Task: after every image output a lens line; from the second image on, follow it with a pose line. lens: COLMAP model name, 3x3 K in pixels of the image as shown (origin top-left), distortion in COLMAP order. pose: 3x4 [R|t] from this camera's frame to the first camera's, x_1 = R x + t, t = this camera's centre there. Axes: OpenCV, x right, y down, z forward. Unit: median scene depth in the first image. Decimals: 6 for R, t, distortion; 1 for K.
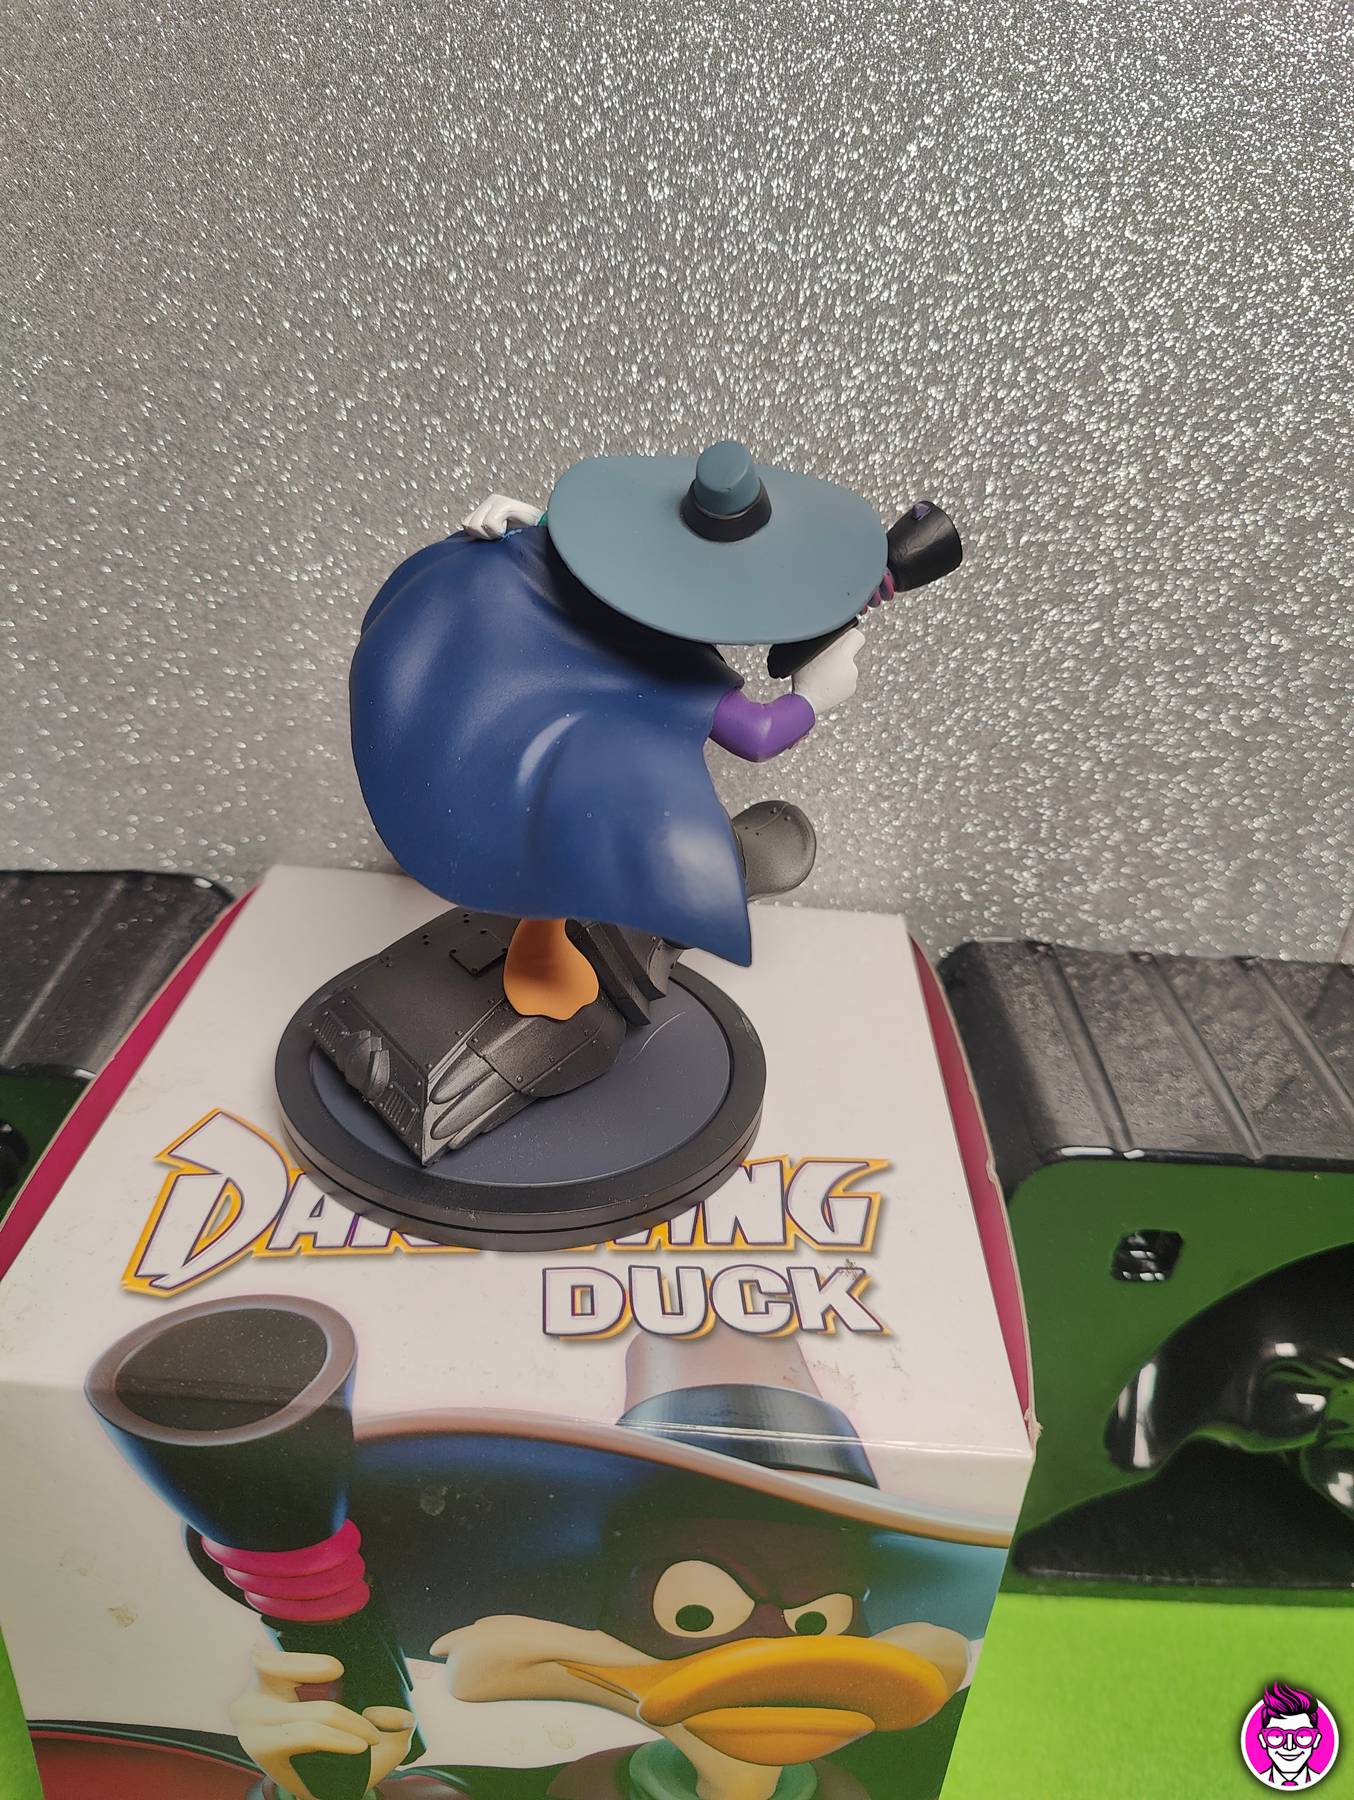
lens RADIAL K [[1231.5, 0, 683.8], [0, 1231.5, 912.2], [0, 0, 1]] dist [-0.005415, -0.027296]
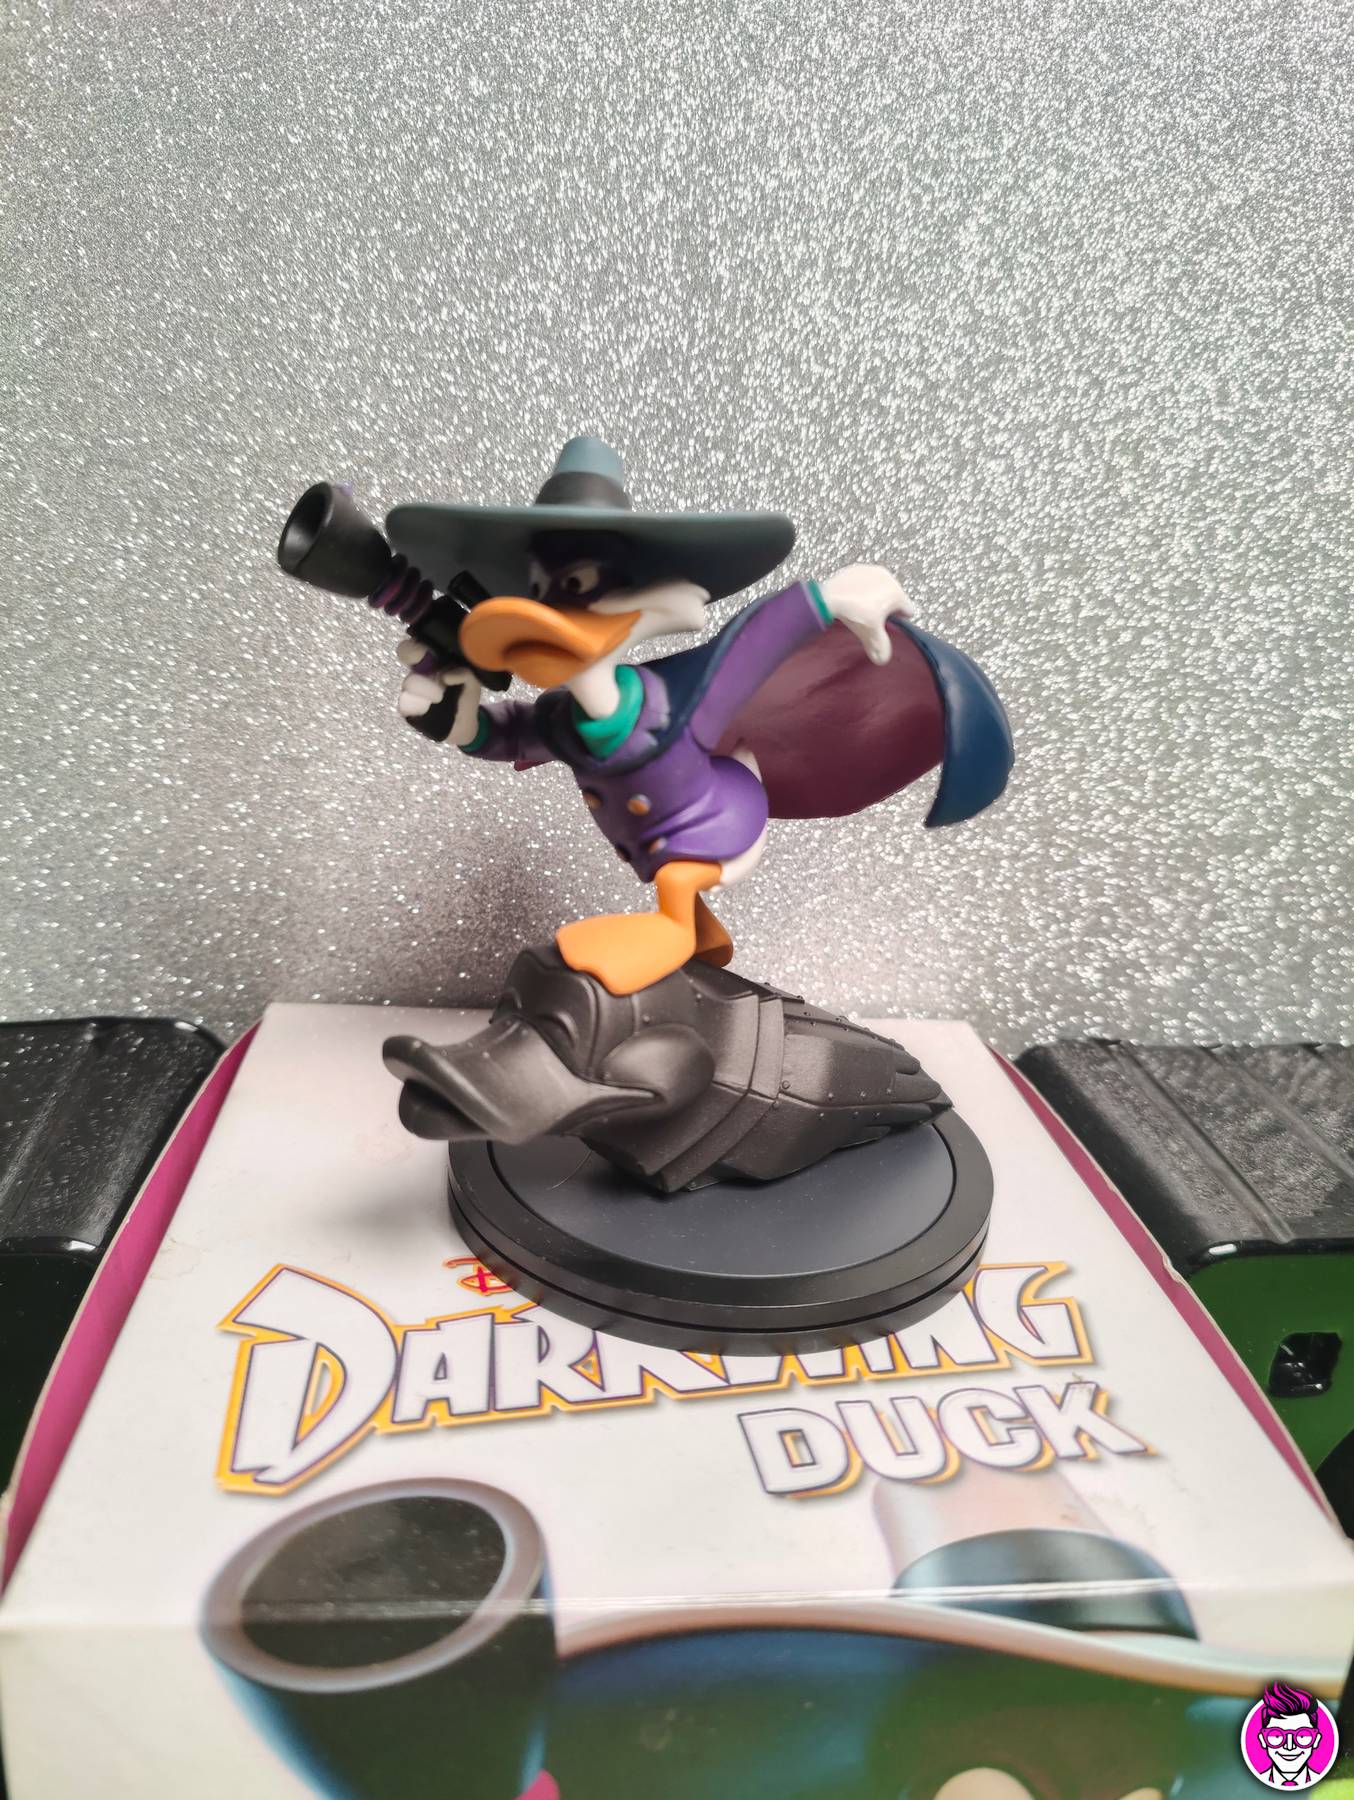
lens RADIAL K [[1231.5, 0, 660.9], [0, 1231.5, 931.1], [0, 0, 1]] dist [-0.005415, -0.027296]
pose [[0.991486, -0.047875, 0.121089, -0.204207], [0.065773, 0.986734, -0.148424, 0.074899], [-0.112377, 0.155124, 0.981483, 0.128793]]
